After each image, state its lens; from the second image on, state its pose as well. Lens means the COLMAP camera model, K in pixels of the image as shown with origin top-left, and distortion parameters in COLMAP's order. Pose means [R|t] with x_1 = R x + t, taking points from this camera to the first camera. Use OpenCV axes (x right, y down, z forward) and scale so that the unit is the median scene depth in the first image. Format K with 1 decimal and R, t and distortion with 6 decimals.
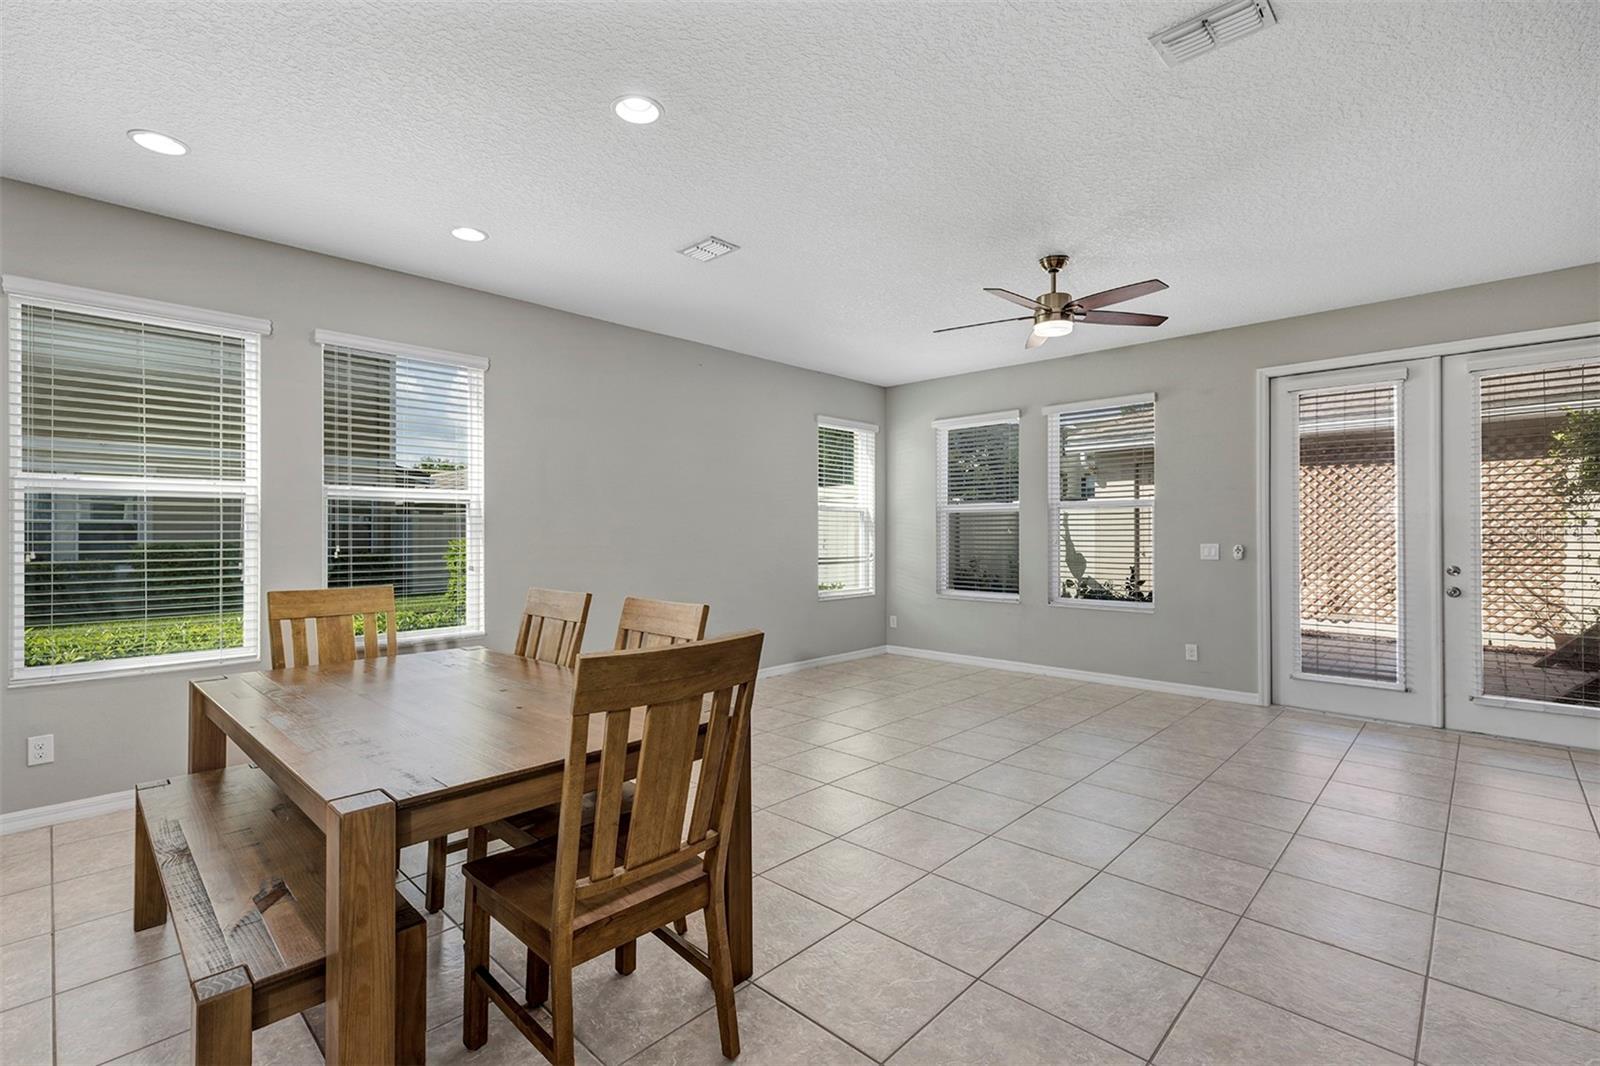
lens RADIAL K [[719.2, 0, 779.7], [0, 719.2, 530.7], [0, 0, 1]] dist [0.005546, -0.001874]
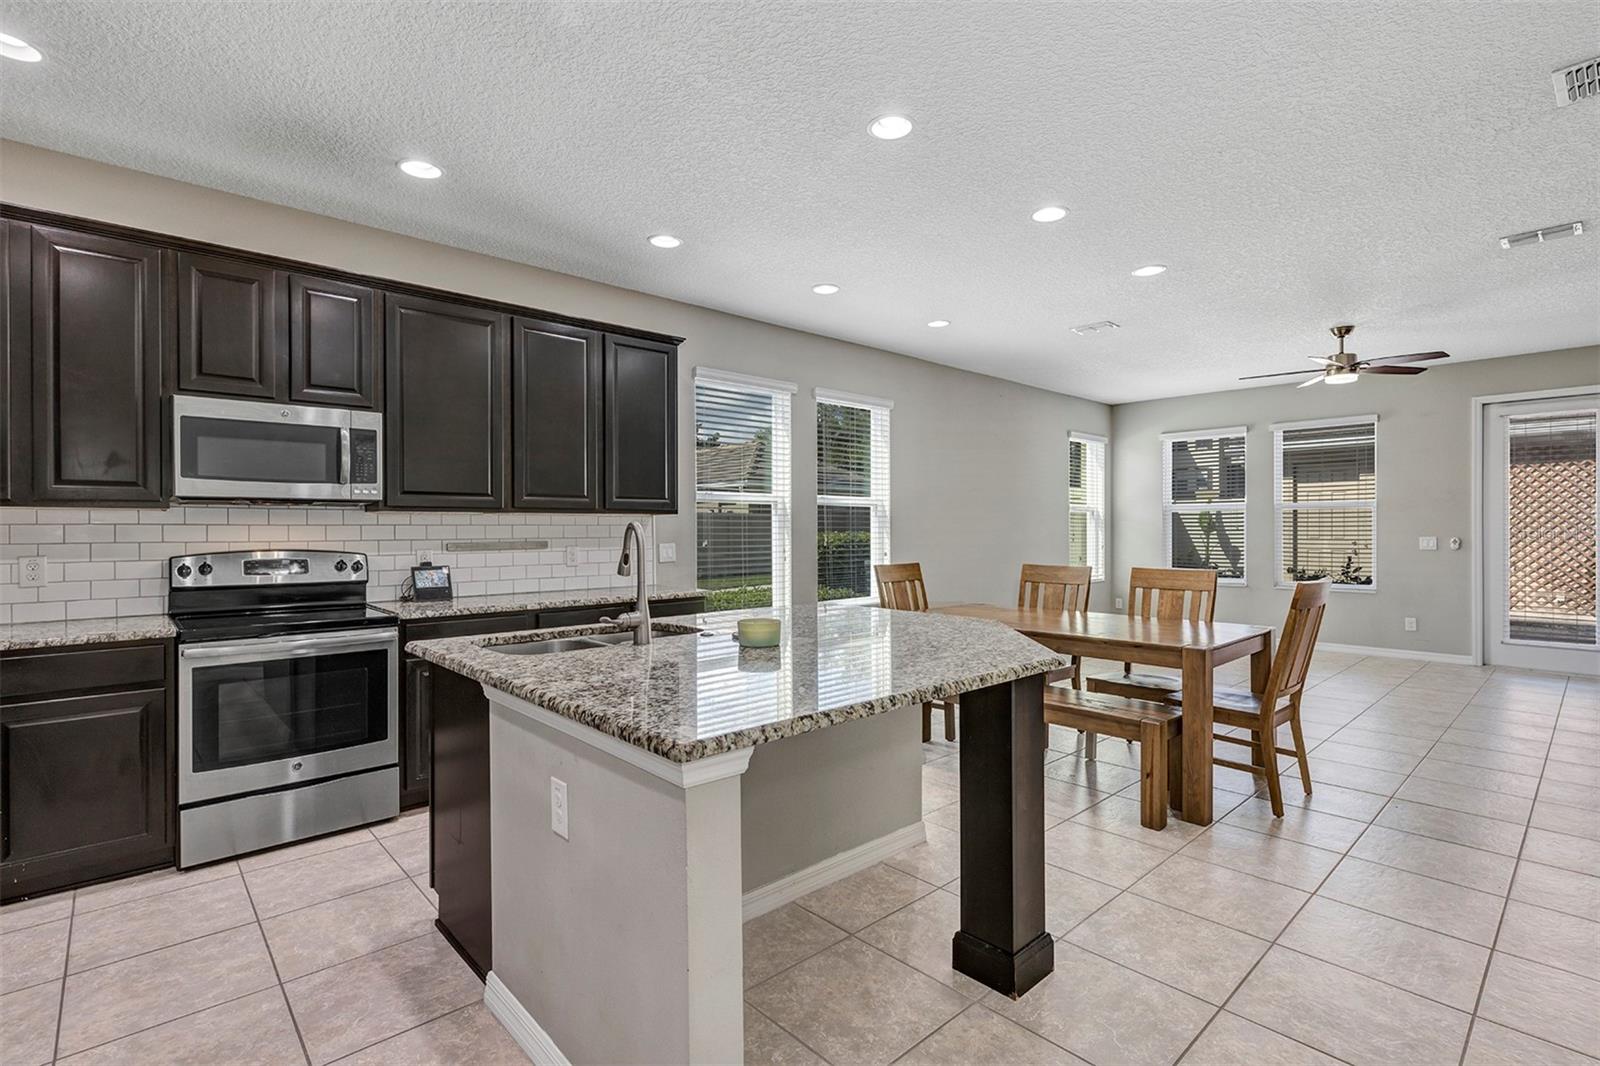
lens RADIAL K [[747.4, 0, 776.3], [0, 747.4, 532.0], [0, 0, 1]] dist [-0.006323, 0.002014]
pose [[0.997847, -0.000043, -0.065584, -0.466927], [0.000490, 0.999977, 0.006792, 0.000356], [0.065582, -0.006810, 0.997824, -0.378150]]
